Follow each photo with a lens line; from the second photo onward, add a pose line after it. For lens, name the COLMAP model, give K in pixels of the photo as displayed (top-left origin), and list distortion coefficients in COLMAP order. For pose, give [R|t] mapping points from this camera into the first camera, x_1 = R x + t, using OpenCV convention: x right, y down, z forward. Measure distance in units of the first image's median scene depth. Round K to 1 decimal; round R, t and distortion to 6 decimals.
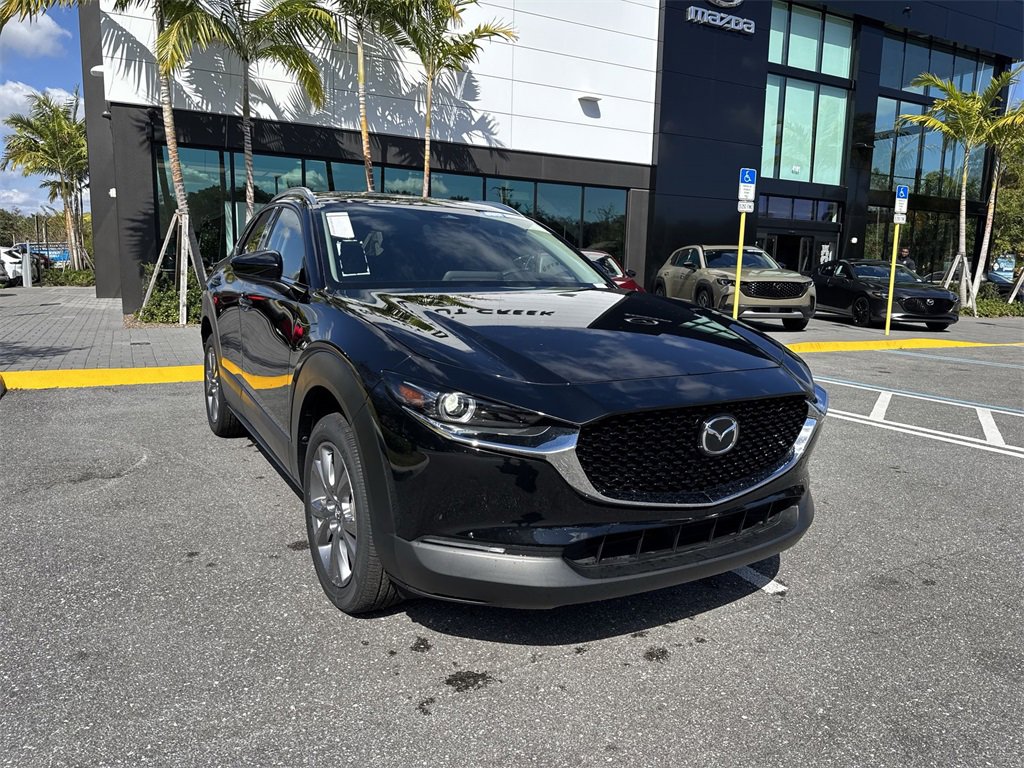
lens RADIAL K [[716.9, 0, 506.5], [0, 716.9, 383.0], [0, 0, 1]] dist [0.044391, -0.058717]
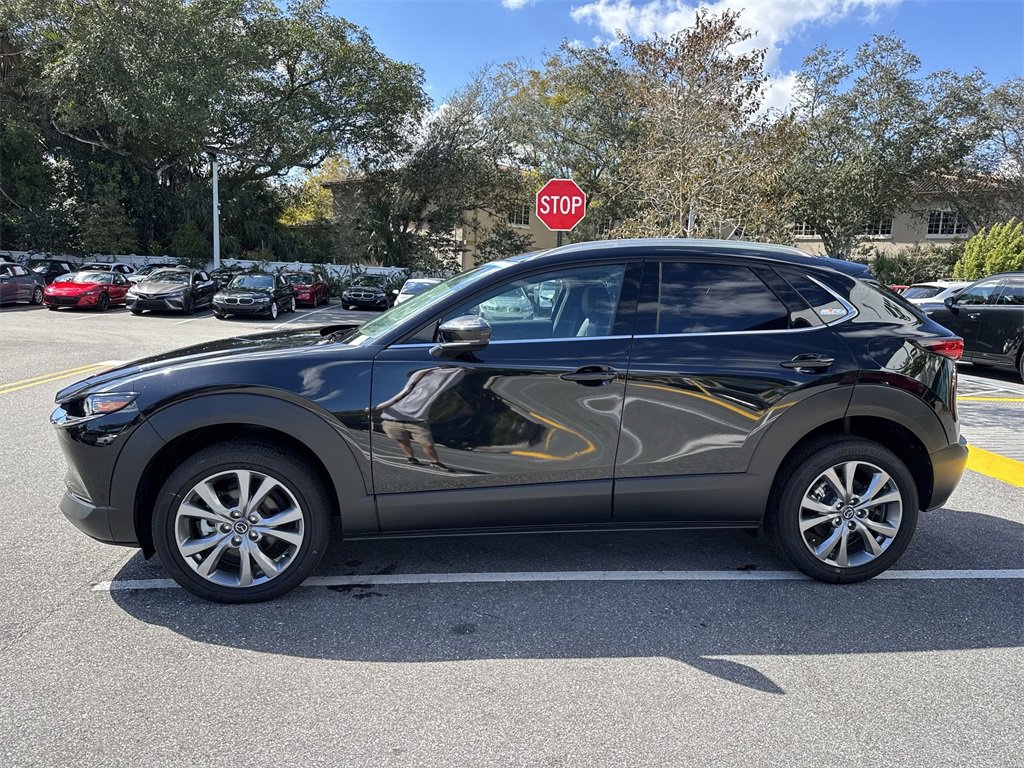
lens RADIAL K [[716.9, 0, 515.2], [0, 716.9, 389.2], [0, 0, 1]] dist [0.044391, -0.058717]
pose [[-0.390809, 0.099922, -0.915032, 0.254628], [-0.182922, 0.965832, 0.183595, -0.079118], [0.902113, 0.239130, -0.359178, 0.432046]]
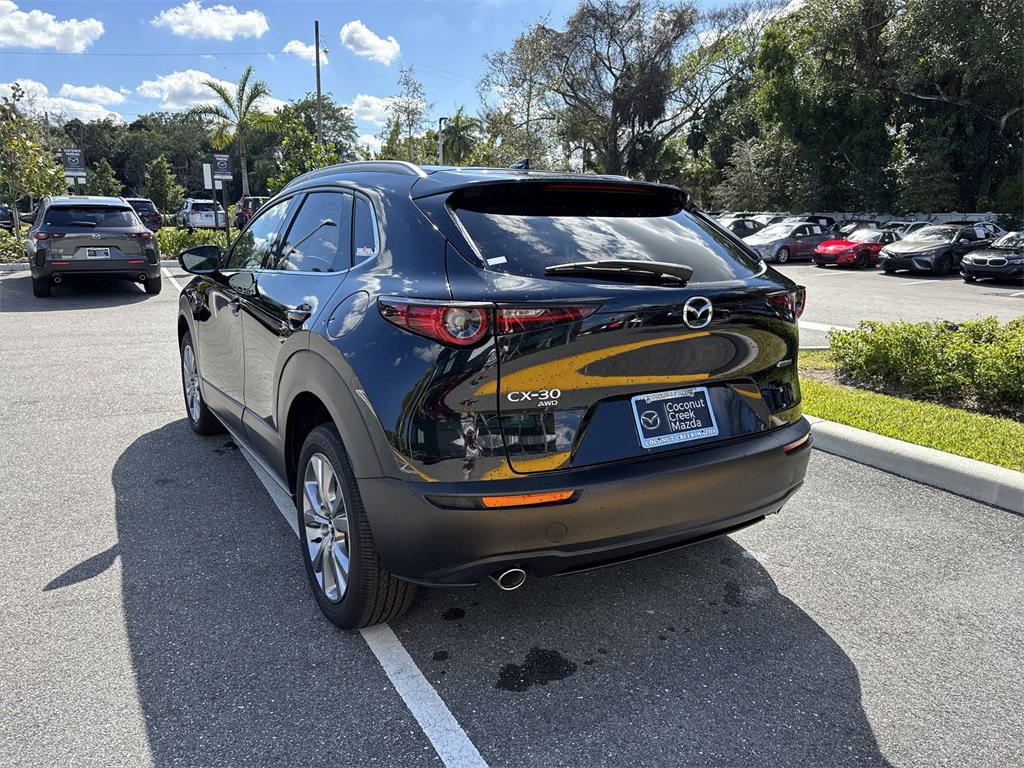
lens RADIAL K [[716.9, 0, 502.0], [0, 716.9, 384.4], [0, 0, 1]] dist [0.044391, -0.058717]
pose [[-0.999024, -0.028220, -0.033994, -0.074294], [-0.038720, 0.929792, 0.366044, -0.117344], [0.021278, 0.367003, -0.929976, 0.628385]]
